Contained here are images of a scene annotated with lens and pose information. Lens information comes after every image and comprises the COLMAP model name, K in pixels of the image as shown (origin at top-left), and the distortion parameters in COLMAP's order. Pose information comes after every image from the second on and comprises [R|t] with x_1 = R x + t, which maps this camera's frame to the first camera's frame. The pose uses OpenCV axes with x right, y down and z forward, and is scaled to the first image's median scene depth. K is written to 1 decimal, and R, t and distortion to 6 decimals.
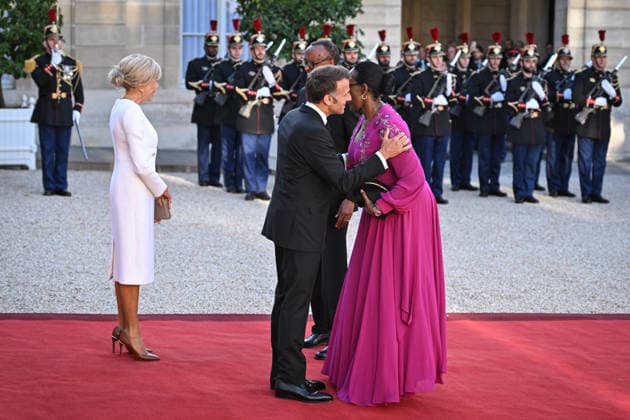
lens RADIAL K [[3651.2, 0, 315.0], [0, 3651.2, 210.0], [0, 0, 1]] dist [0.058907, 7.476398]
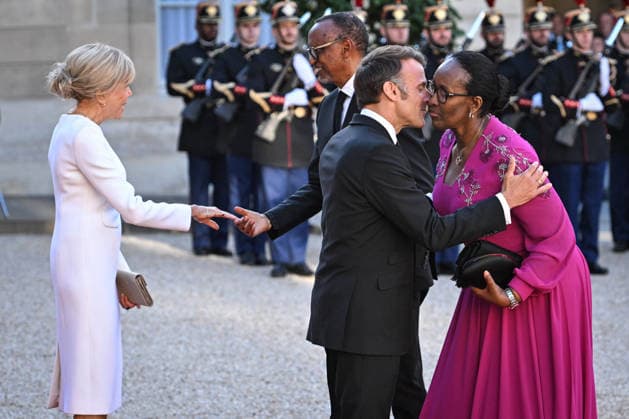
lens RADIAL K [[3645.4, 0, 314.5], [0, 3645.4, 209.5], [0, 0, 1]] dist [0.058907, 7.476398]
pose [[0.999639, -0.026783, -0.001902, -0.010506], [0.026776, 0.999635, -0.003577, -0.011560], [0.001997, 0.003525, 0.999992, 0.398816]]
